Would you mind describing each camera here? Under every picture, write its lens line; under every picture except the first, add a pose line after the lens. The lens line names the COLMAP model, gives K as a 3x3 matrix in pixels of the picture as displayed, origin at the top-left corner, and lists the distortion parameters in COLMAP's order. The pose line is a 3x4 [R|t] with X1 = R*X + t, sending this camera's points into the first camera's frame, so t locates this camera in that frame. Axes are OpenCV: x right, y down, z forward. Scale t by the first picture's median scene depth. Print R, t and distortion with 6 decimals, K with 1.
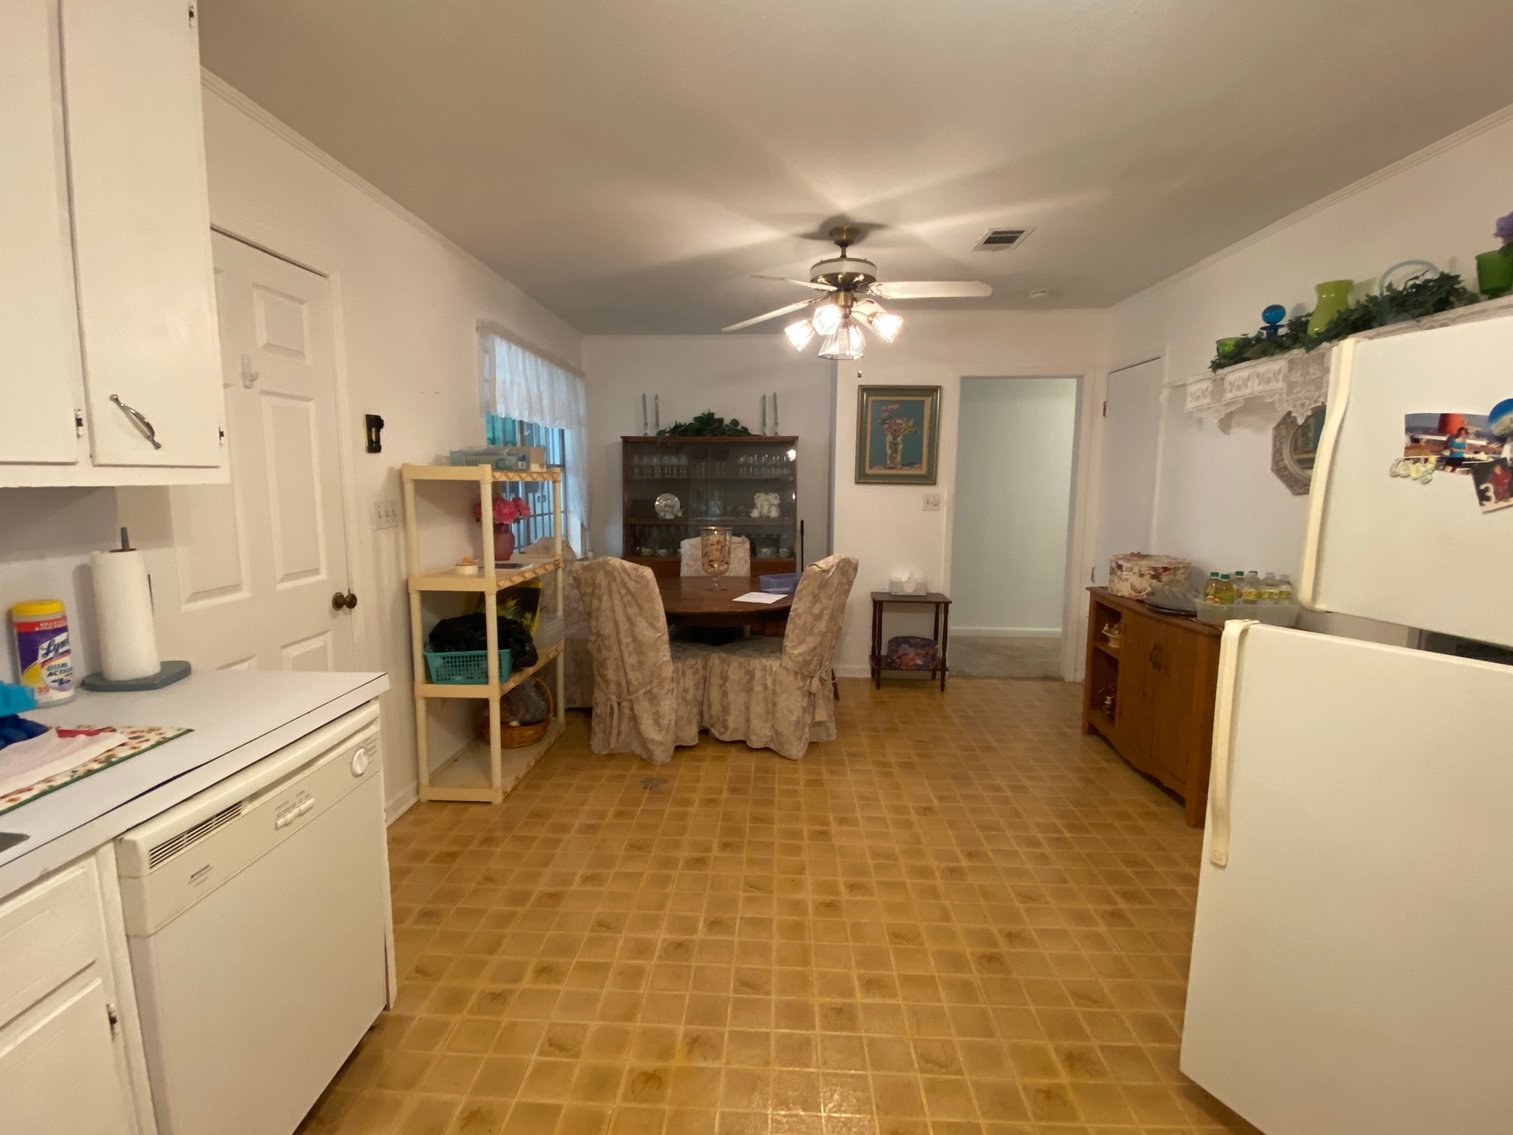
lens RADIAL K [[754.2, 0, 728.8], [0, 754.2, 565.8], [0, 0, 1]] dist [0.143570, 0.000110]
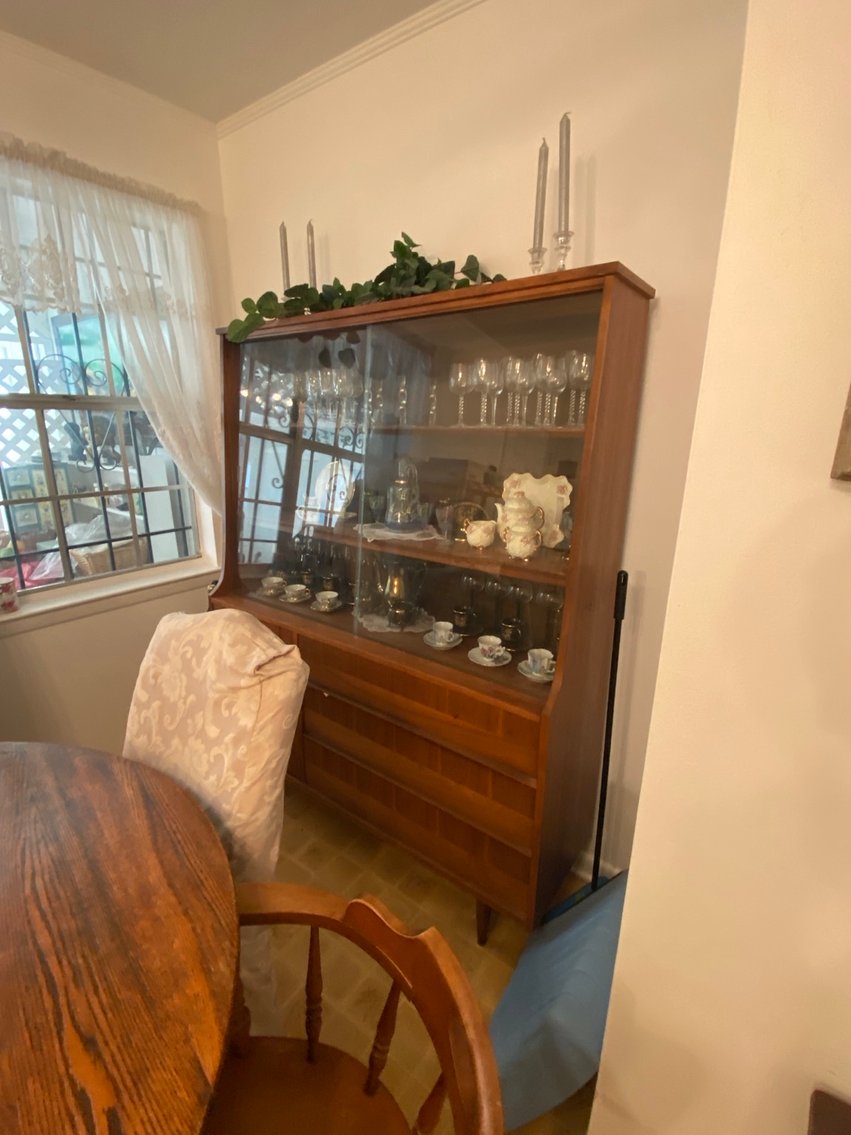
lens RADIAL K [[515.6, 0, 423.0], [0, 515.6, 566.0], [0, 0, 1]] dist [0.057985, -0.049209]
pose [[0.835512, 0.151448, -0.528188, 0.157779], [-0.074060, 0.983533, 0.164858, -0.103057], [0.544458, -0.098623, 0.832970, 0.881697]]
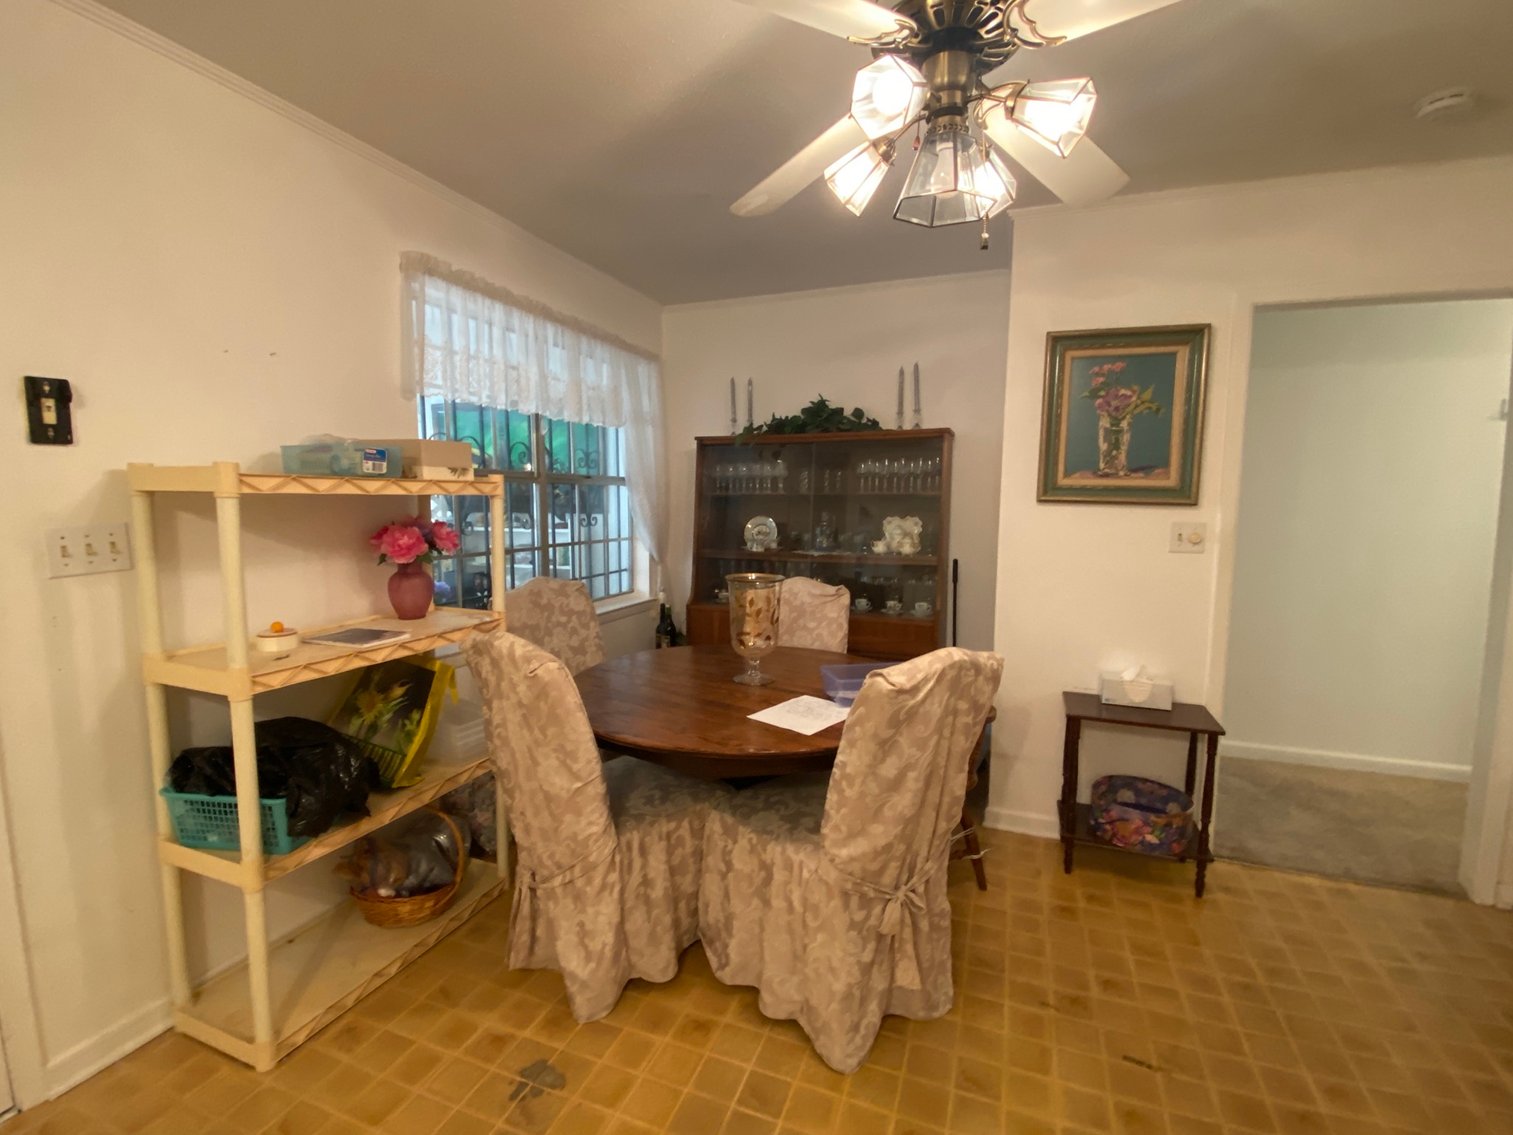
lens RADIAL K [[687.3, 0, 745.4], [0, 687.3, 564.7], [0, 0, 1]] dist [0.057985, -0.049209]
pose [[0.949536, 0.032812, -0.311939, 0.124799], [-0.039520, 0.999103, -0.015206, -0.044955], [0.311160, 0.026766, 0.949981, 0.438282]]
